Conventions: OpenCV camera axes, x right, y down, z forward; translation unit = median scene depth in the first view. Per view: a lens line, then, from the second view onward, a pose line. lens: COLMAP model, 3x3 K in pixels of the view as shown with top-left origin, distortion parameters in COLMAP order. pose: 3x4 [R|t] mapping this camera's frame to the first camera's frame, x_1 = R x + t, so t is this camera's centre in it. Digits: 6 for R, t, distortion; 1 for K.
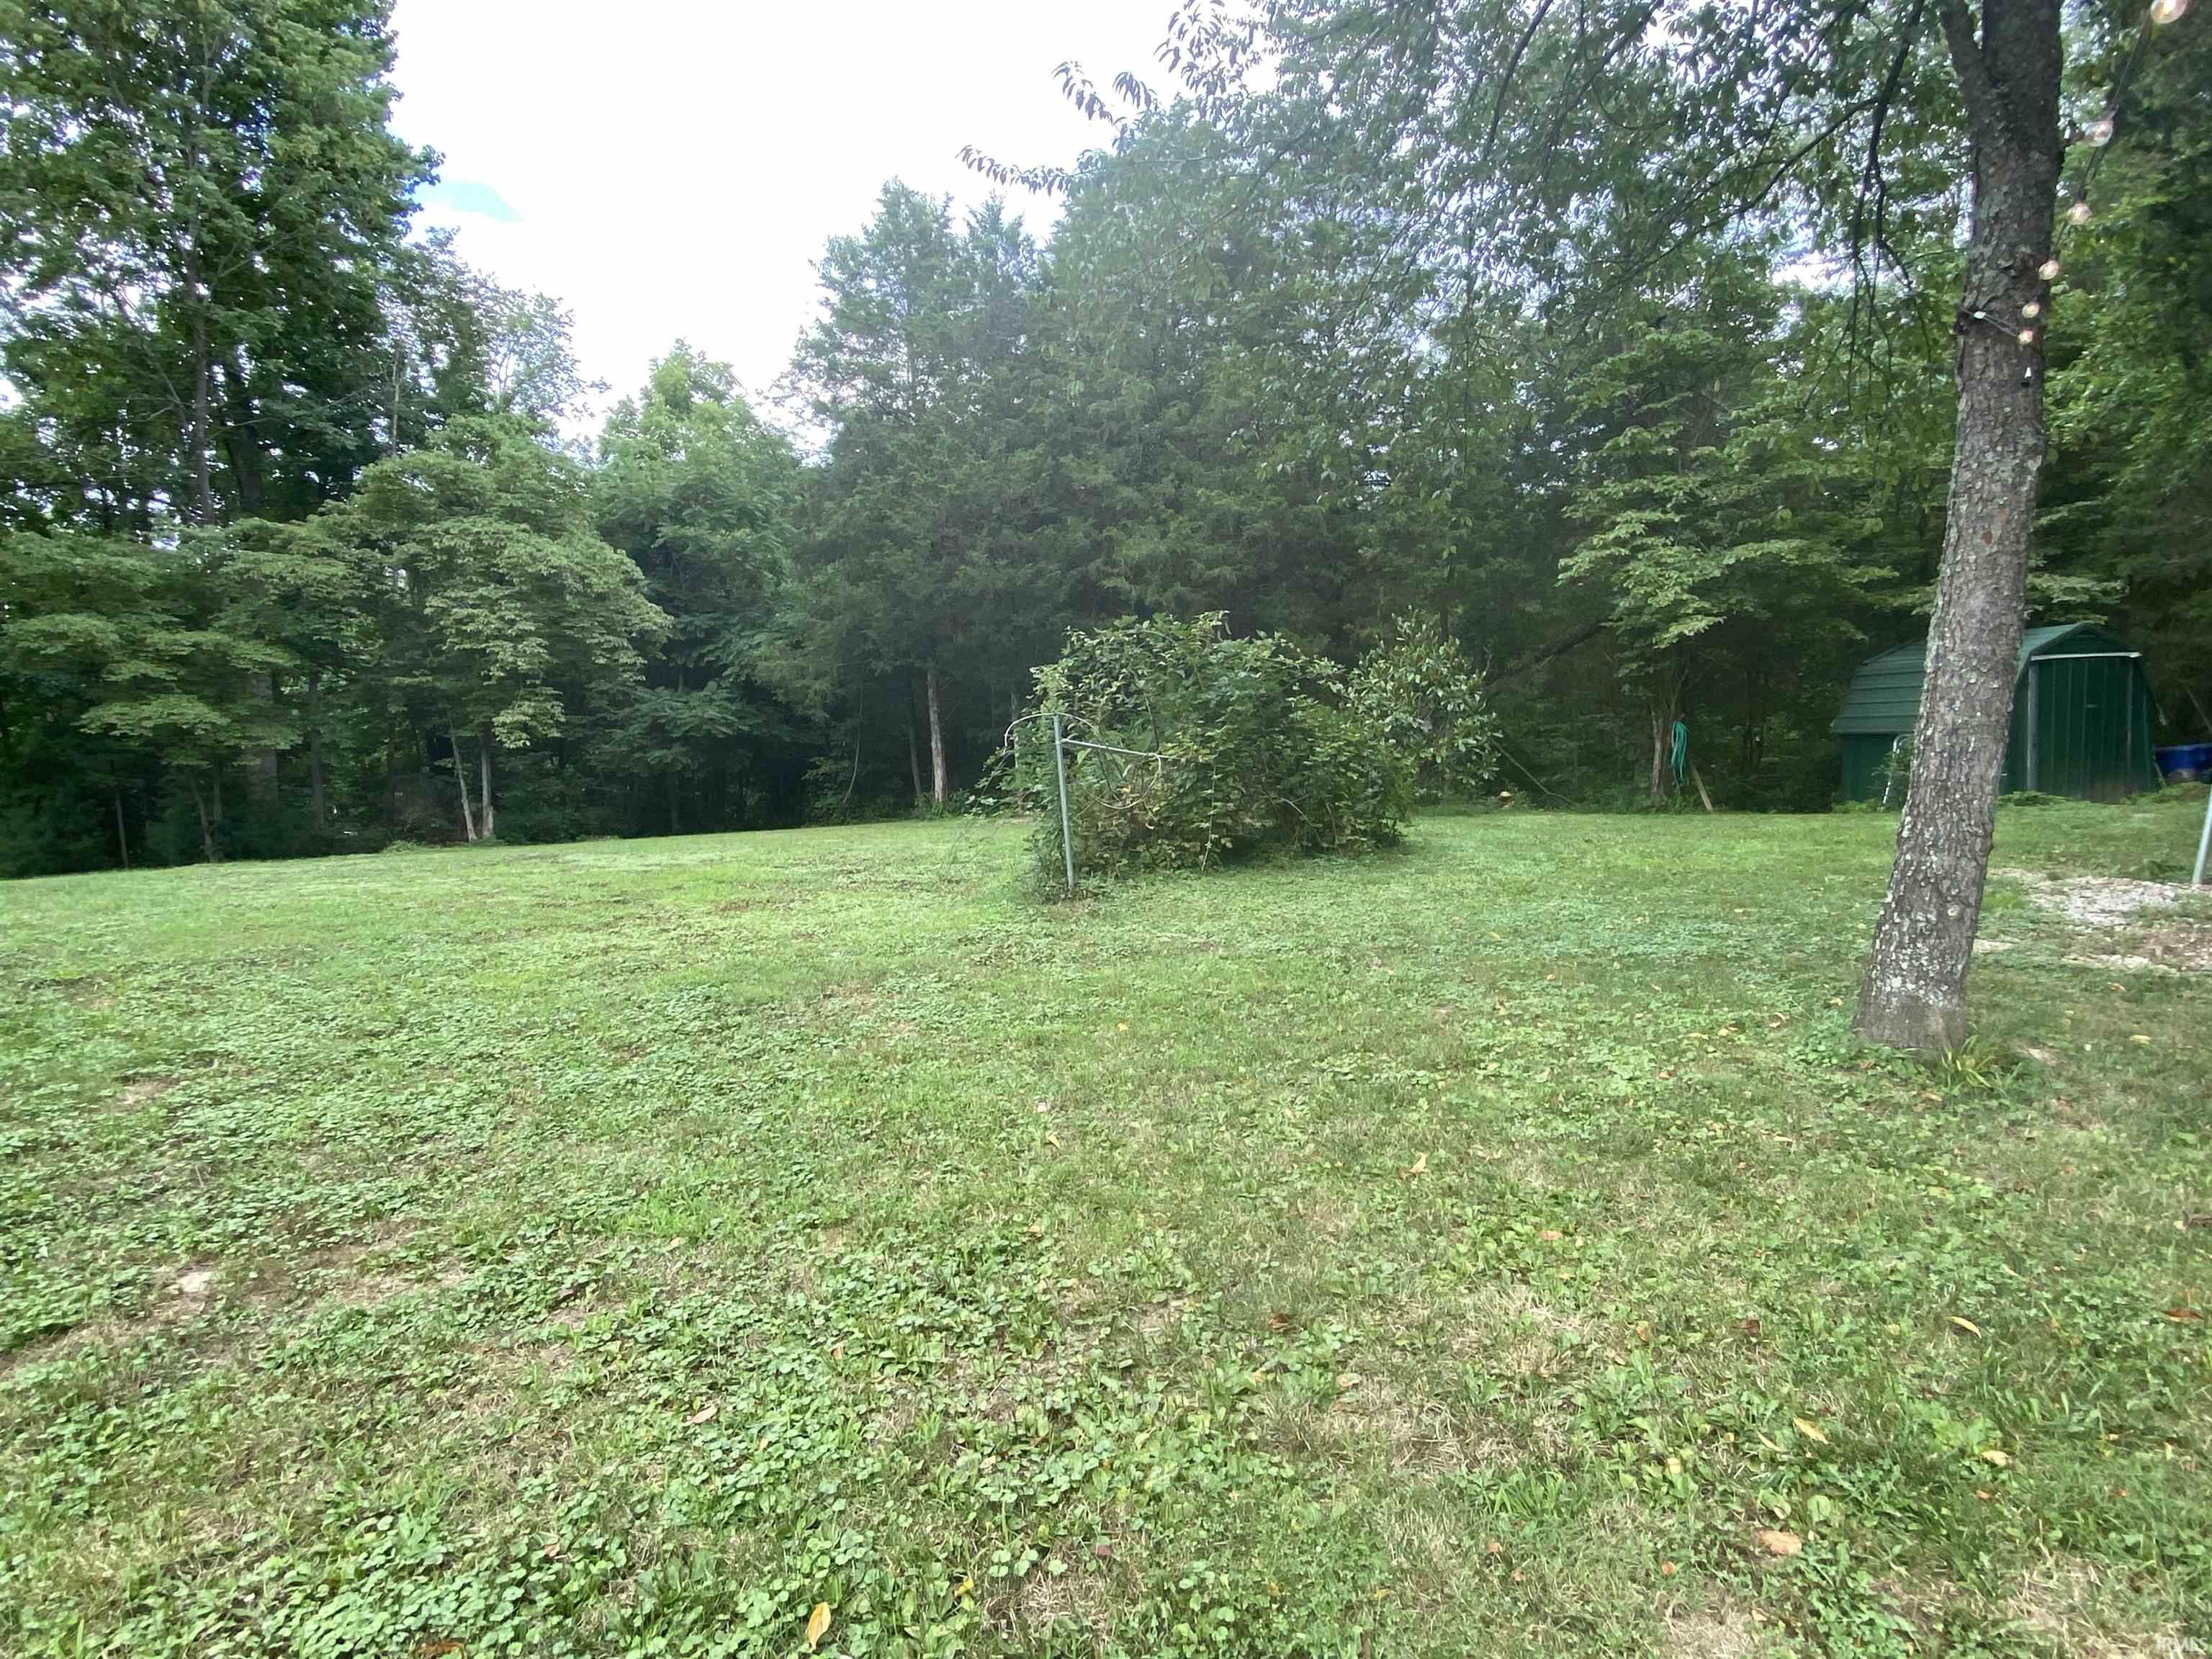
lens RADIAL K [[1181.8, 0, 1111.4], [0, 1181.8, 838.1], [0, 0, 1]] dist [0.076461, -0.083027]
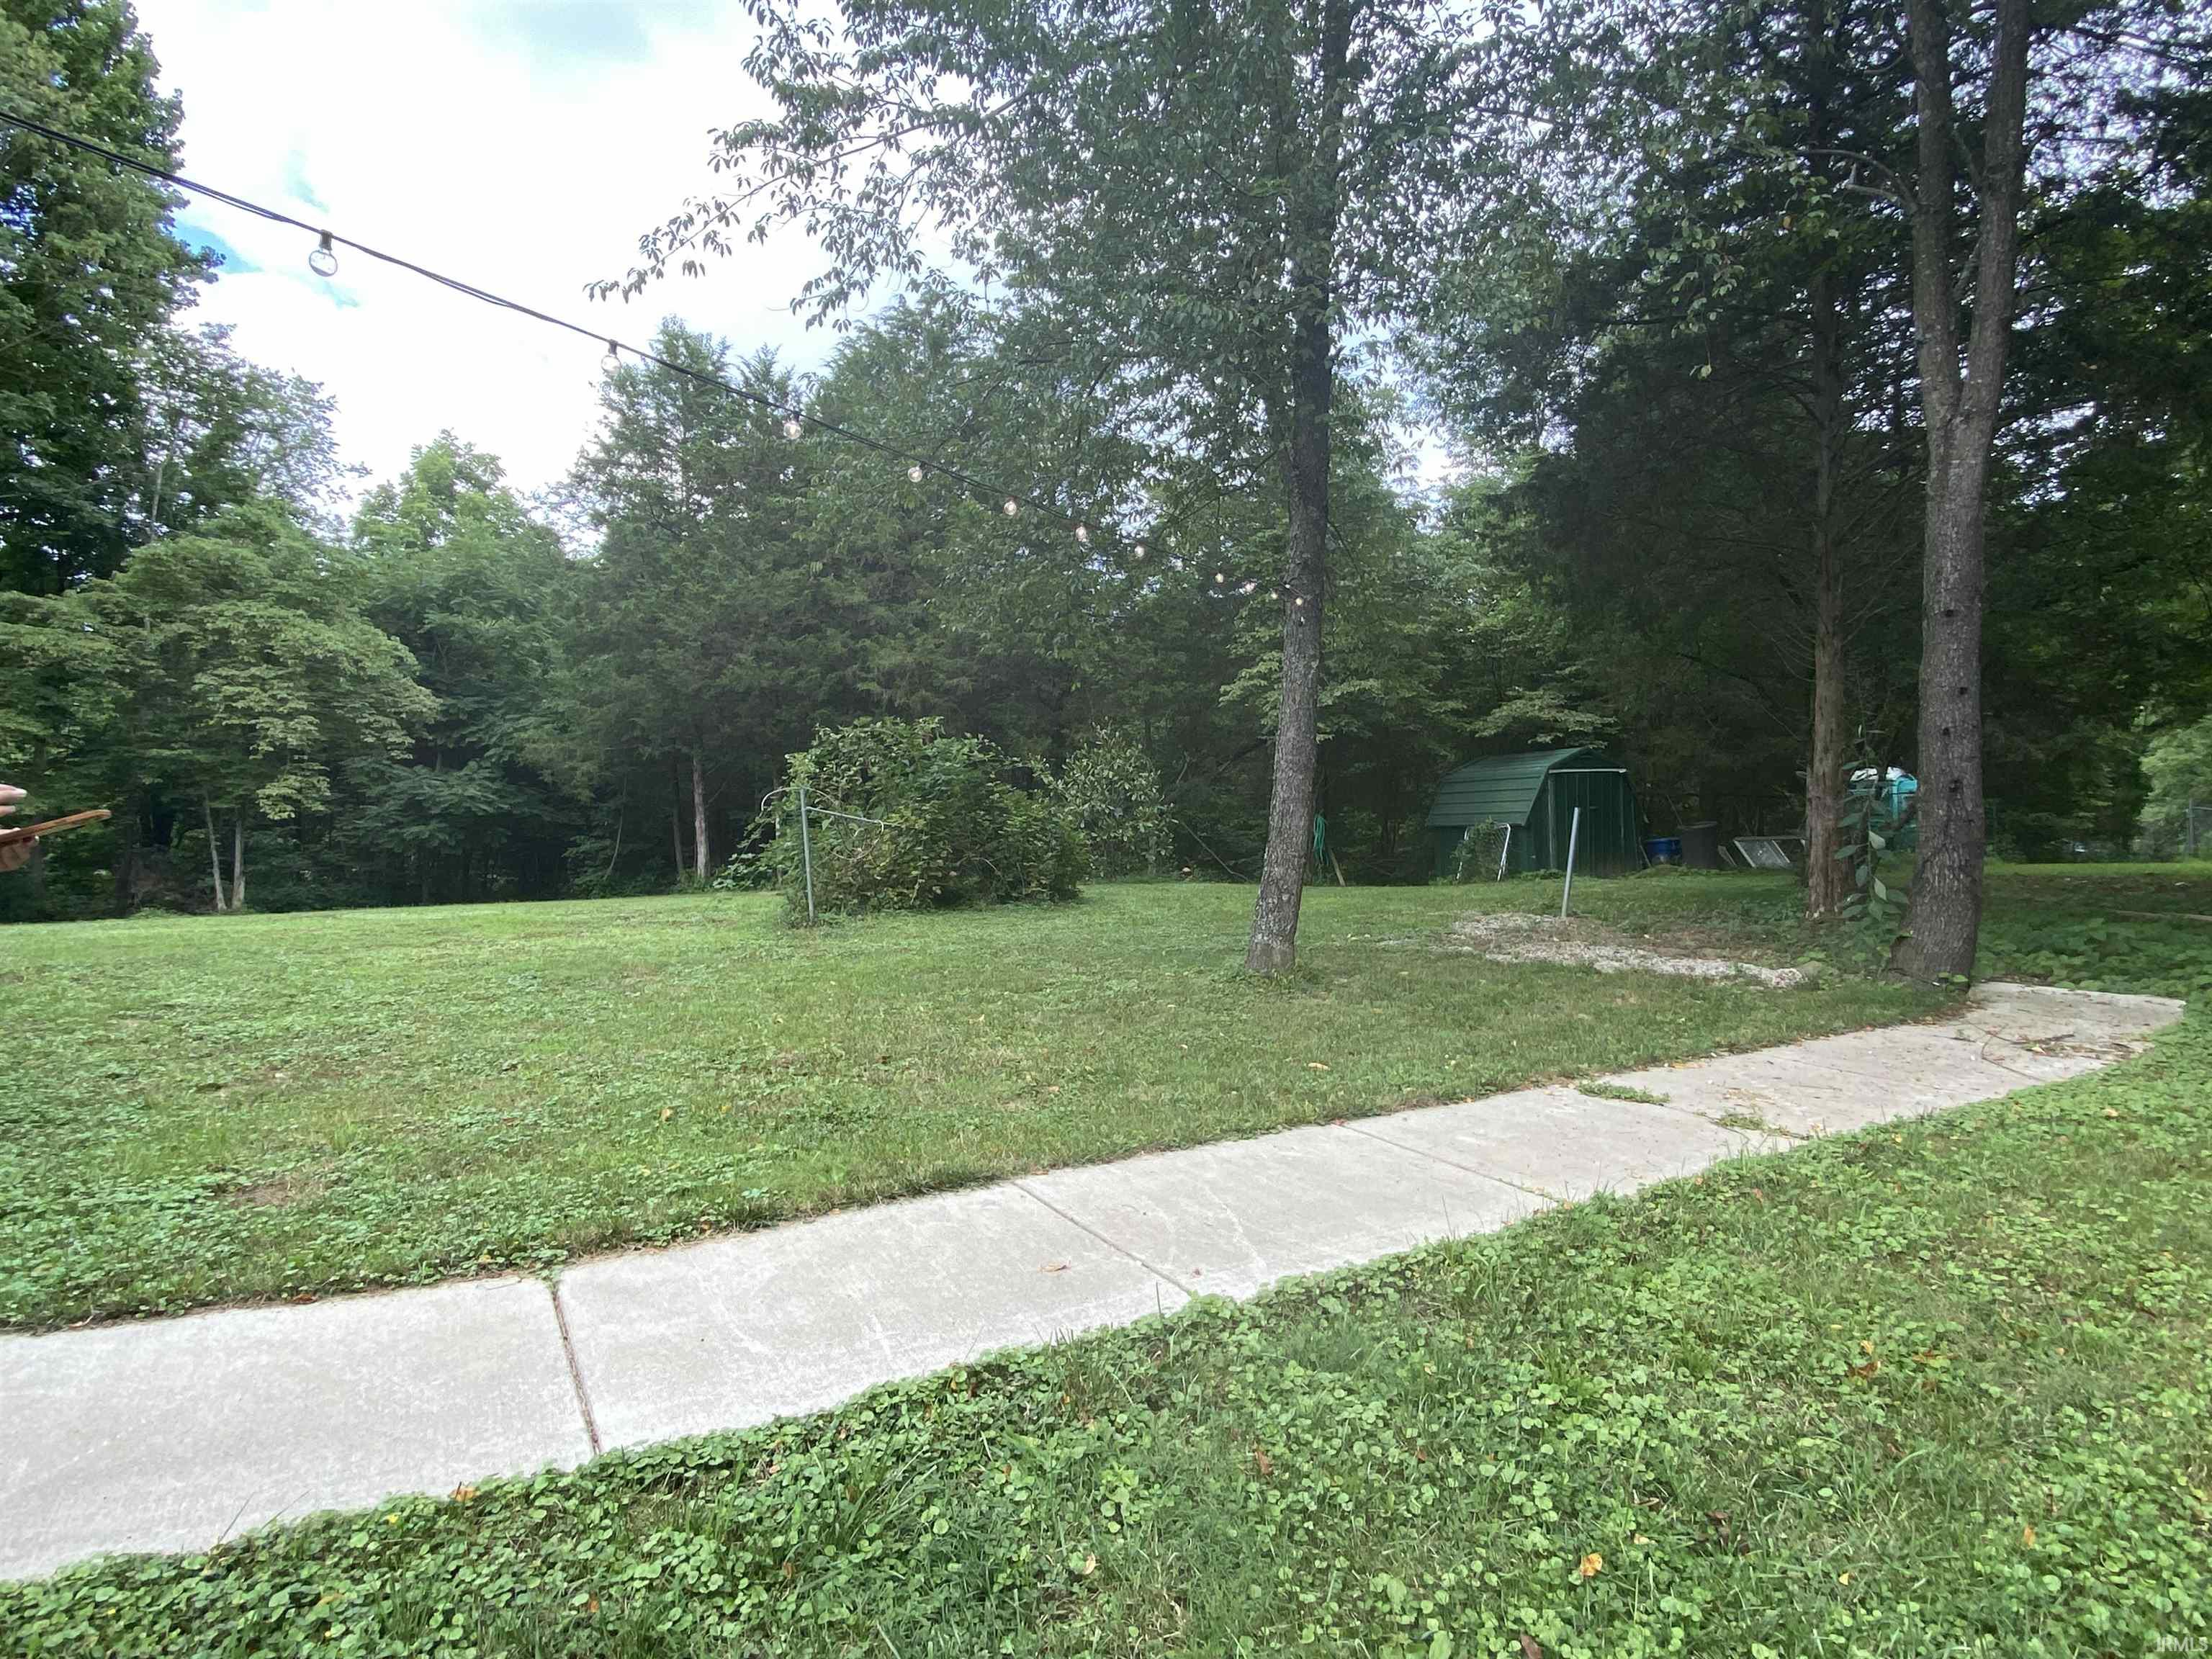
lens RADIAL K [[1181.8, 0, 1111.4], [0, 1181.8, 838.1], [0, 0, 1]] dist [0.076461, -0.083027]
pose [[0.981849, 0.016137, 0.188976, 0.018395], [-0.000805, 0.996719, -0.080930, 0.025125], [-0.189662, 0.079309, 0.978641, -0.160539]]
